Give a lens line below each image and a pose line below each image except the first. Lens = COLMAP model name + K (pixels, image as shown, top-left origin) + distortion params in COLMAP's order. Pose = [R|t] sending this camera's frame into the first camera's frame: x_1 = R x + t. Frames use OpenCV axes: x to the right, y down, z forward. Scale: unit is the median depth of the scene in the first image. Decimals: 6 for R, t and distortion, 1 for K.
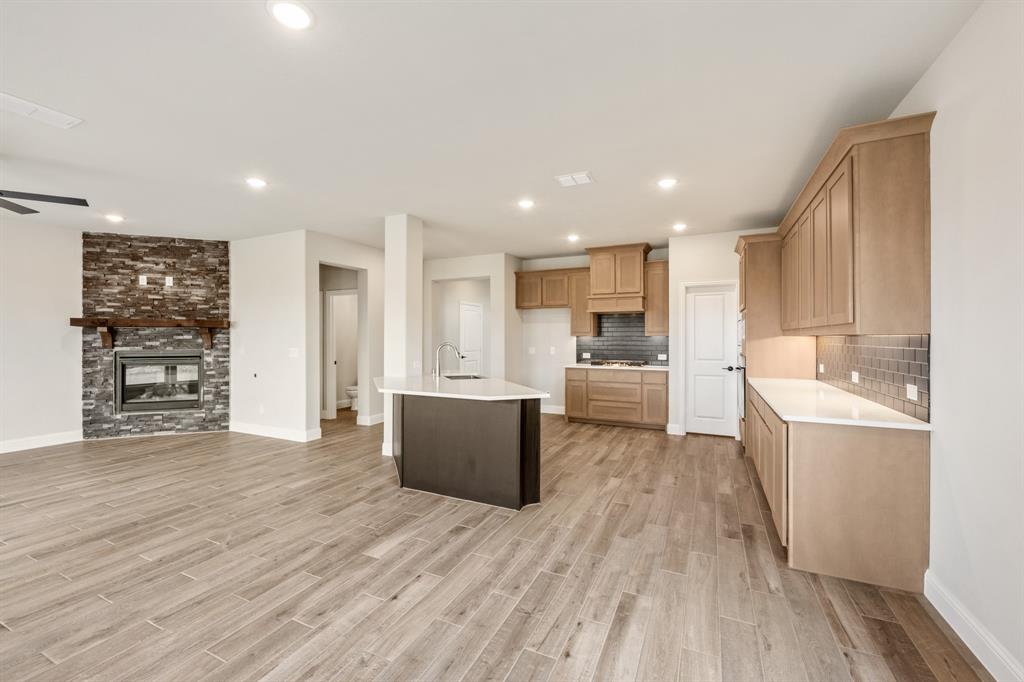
lens RADIAL K [[418.0, 0, 510.0], [0, 418.0, 337.8], [0, 0, 1]] dist [-0.002751, 0.000002]
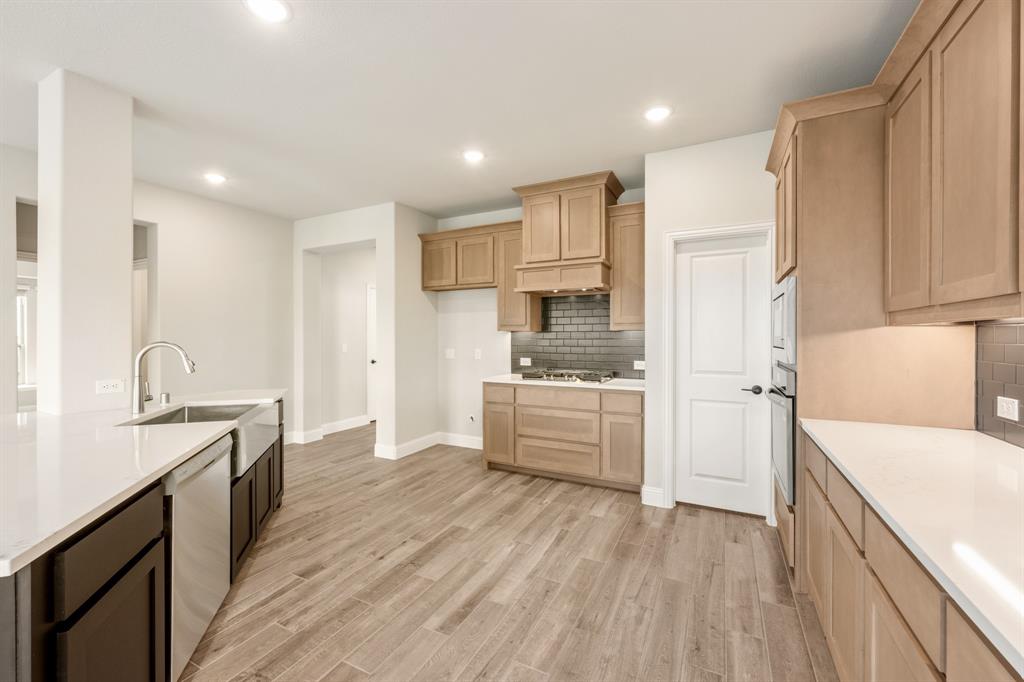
lens RADIAL K [[410.8, 0, 512.5], [0, 410.8, 337.8], [0, 0, 1]] dist [-0.001466, -0.000011]
pose [[0.999627, -0.000895, -0.027289, 0.224226], [0.000956, 0.999997, 0.002239, 0.005445], [0.027287, -0.002264, 0.999625, 0.456016]]
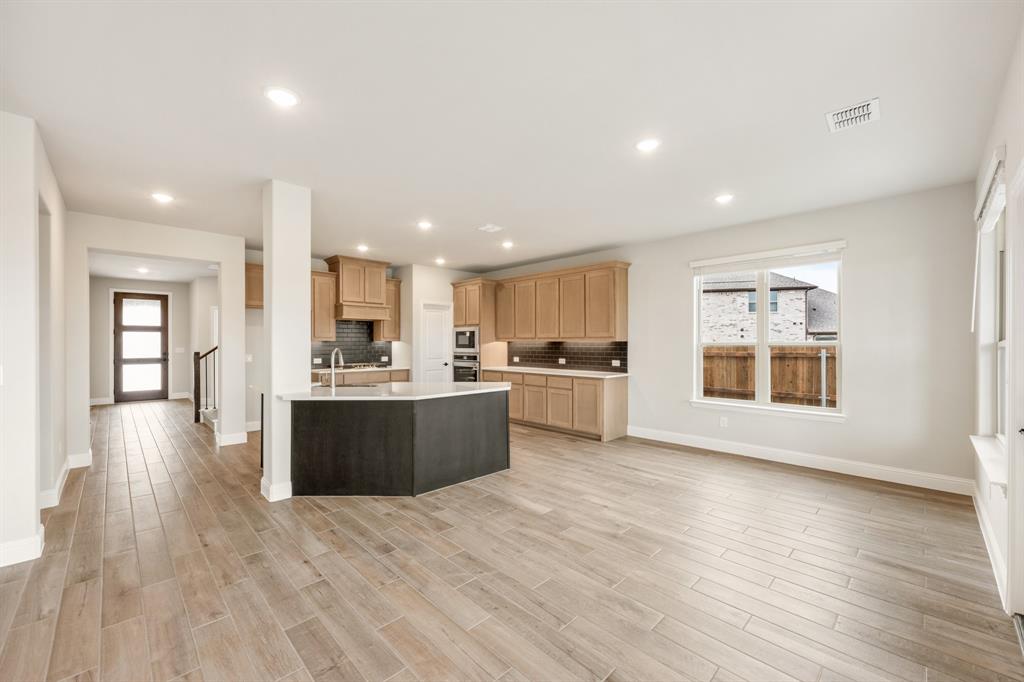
lens RADIAL K [[407.0, 0, 512.0], [0, 407.0, 341.0], [0, 0, 1]] dist [-0.001358, -0.000017]
pose [[0.347632, 0.003459, 0.937625, -0.691992], [0.000817, 0.999992, -0.003992, 0.000227], [-0.937631, 0.002153, 0.347627, 0.296773]]
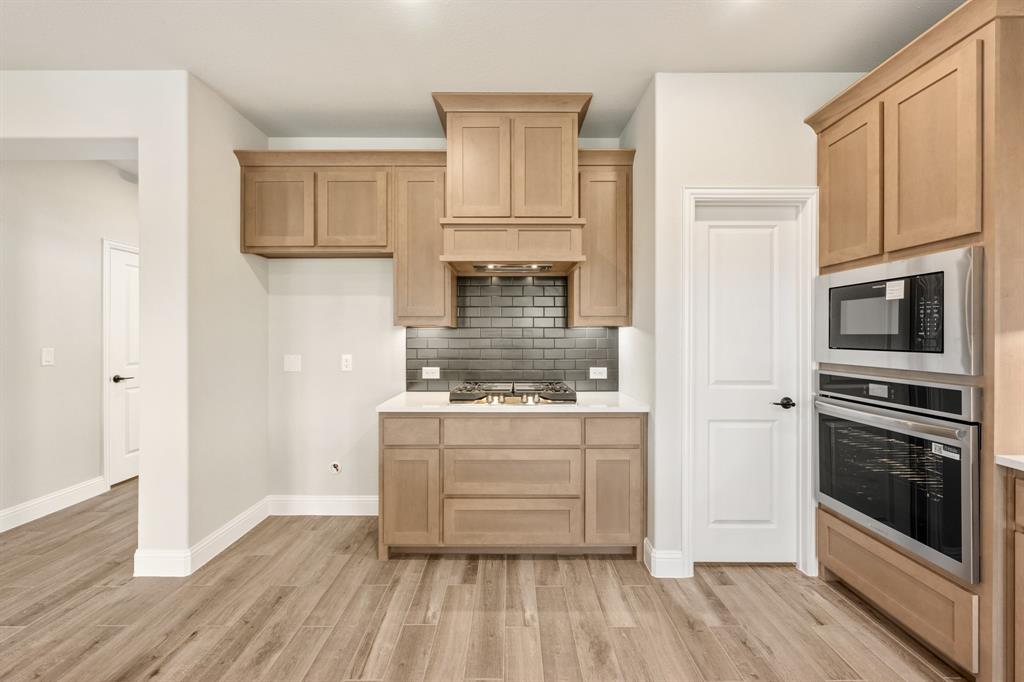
lens RADIAL K [[410.8, 0, 512.5], [0, 410.8, 337.8], [0, 0, 1]] dist [-0.001466, -0.000011]
pose [[0.906814, -0.001884, 0.421526, 0.101376], [0.000092, 0.999991, 0.004271, 0.006243], [-0.421530, -0.003835, 0.906806, 0.729453]]
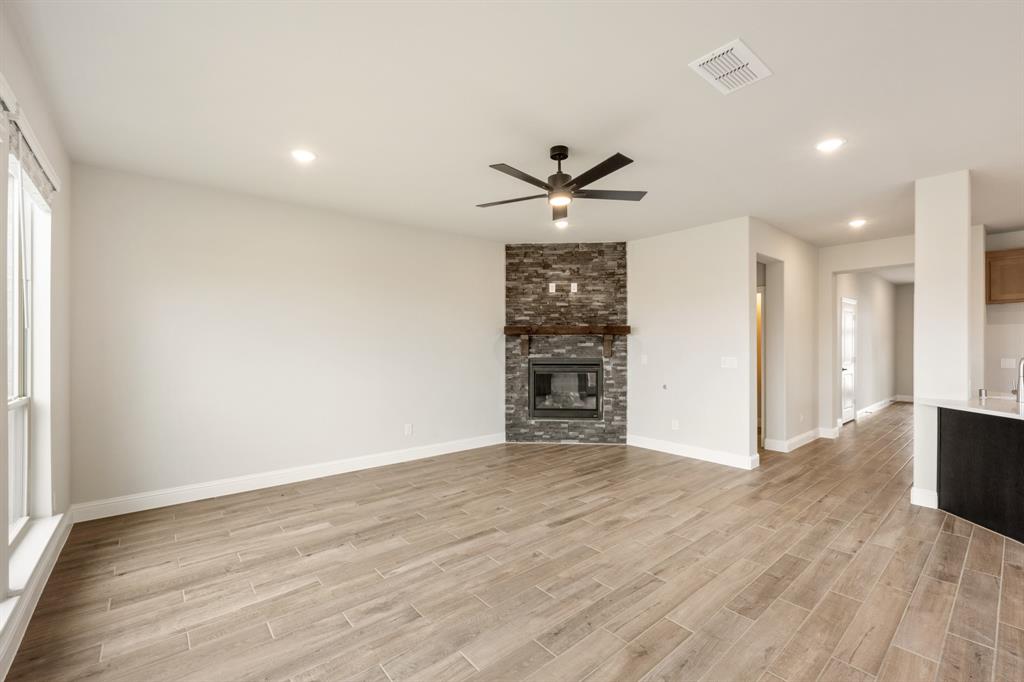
lens RADIAL K [[428.7, 0, 516.3], [0, 428.7, 344.6], [0, 0, 1]] dist [-0.001243, -0.000195]
pose [[0.911344, -0.001440, -0.411643, -0.524973], [0.000760, 0.999998, -0.001815, 0.000451], [0.411645, 0.001341, 0.911343, 0.023258]]
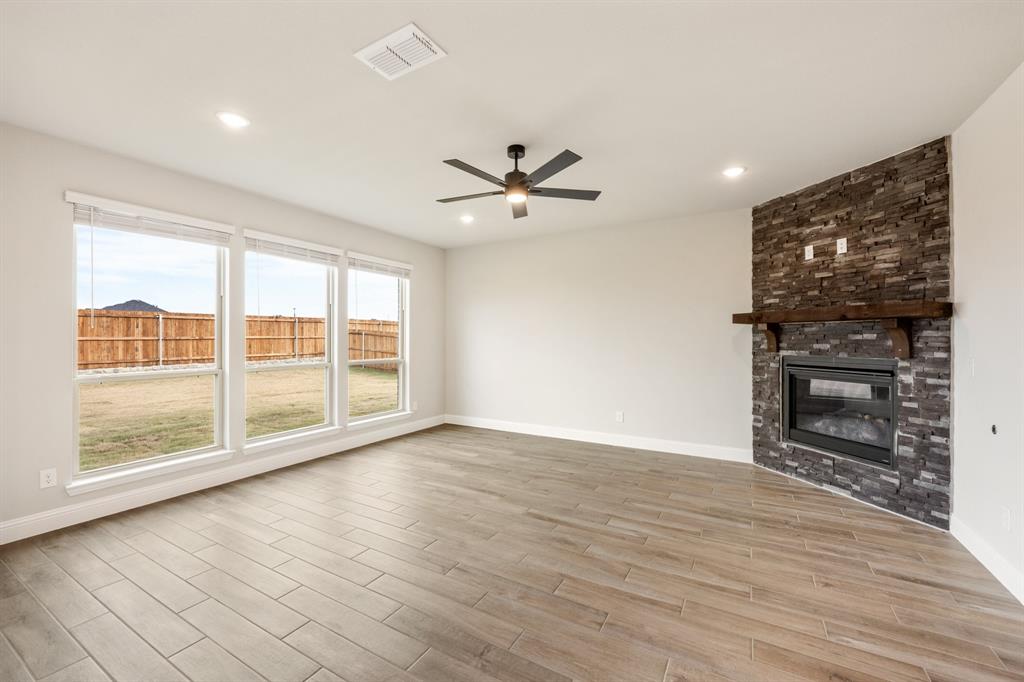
lens RADIAL K [[418.0, 0, 510.0], [0, 418.0, 337.8], [0, 0, 1]] dist [-0.002751, 0.000002]
pose [[-0.085789, -0.000625, -0.996313, -0.161987], [0.000220, 1.000000, -0.000647, 0.000433], [0.996313, -0.000275, -0.085789, 0.564829]]
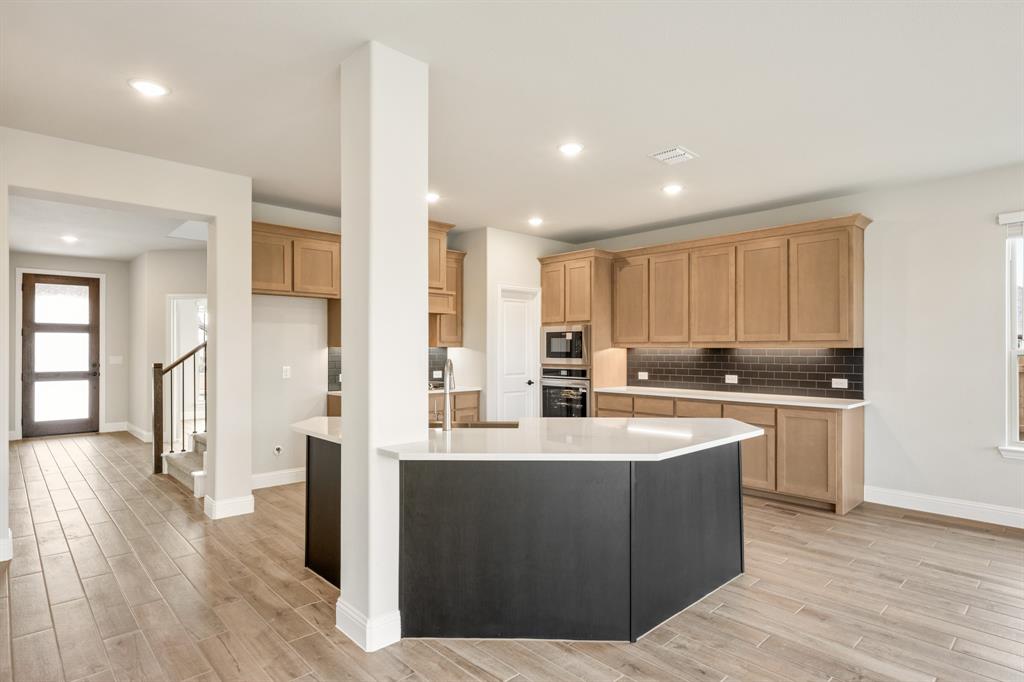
lens RADIAL K [[546.6, 0, 516.3], [0, 546.6, 344.6], [0, 0, 1]] dist [-0.000040, -0.000549]
pose [[0.363412, 0.008776, 0.931587, -0.607827], [-0.000794, 0.999958, -0.009110, 0.000416], [-0.931628, 0.002570, 0.363403, 0.576288]]
